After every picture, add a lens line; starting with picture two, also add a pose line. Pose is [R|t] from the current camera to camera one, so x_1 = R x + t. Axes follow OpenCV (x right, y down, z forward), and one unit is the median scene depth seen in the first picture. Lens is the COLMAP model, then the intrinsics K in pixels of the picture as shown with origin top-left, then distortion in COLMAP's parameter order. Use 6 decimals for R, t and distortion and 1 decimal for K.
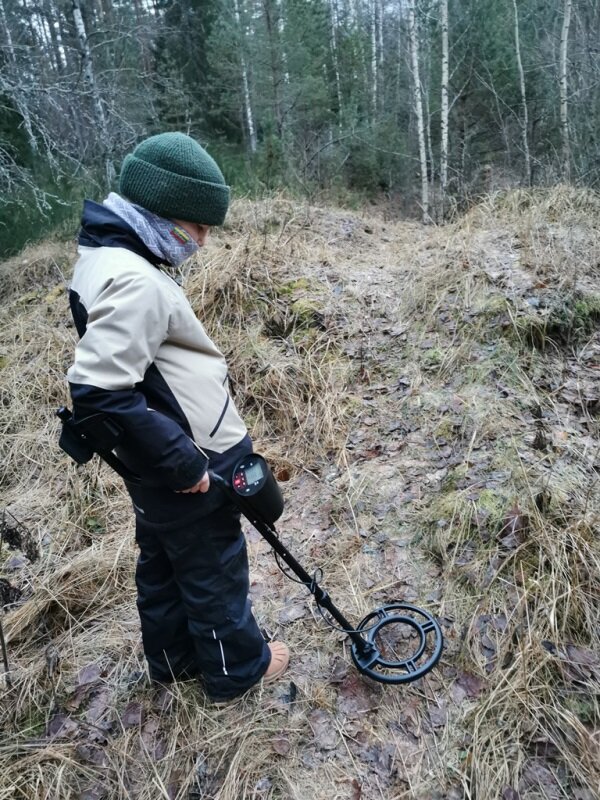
lens RADIAL K [[587.2, 0, 300.0], [0, 587.2, 400.0], [0, 0, 1]] dist [-0.003971, -0.007846]
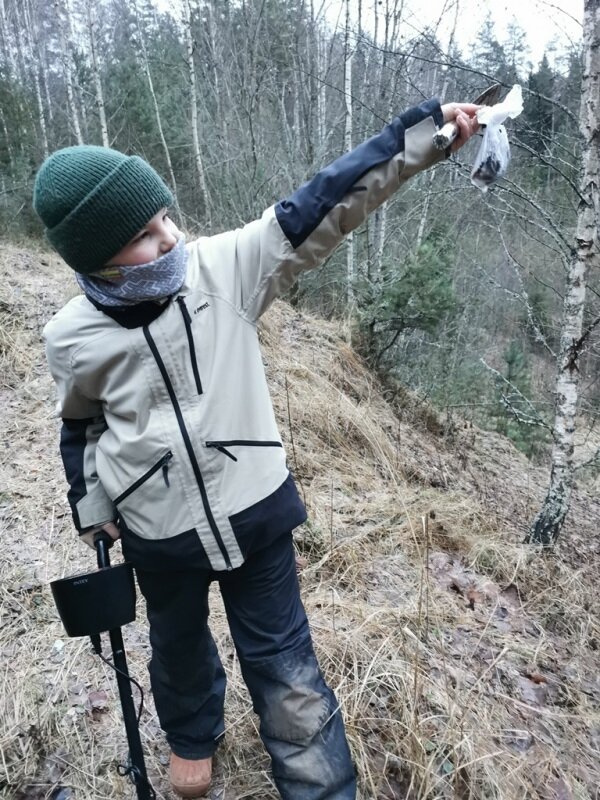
lens RADIAL K [[587.2, 0, 300.0], [0, 587.2, 400.0], [0, 0, 1]] dist [-0.003971, -0.007846]
pose [[0.879862, -0.096389, 0.465352, -0.005733], [0.136022, 0.989326, -0.052262, 0.065266], [-0.455348, 0.109282, 0.883581, -0.146930]]
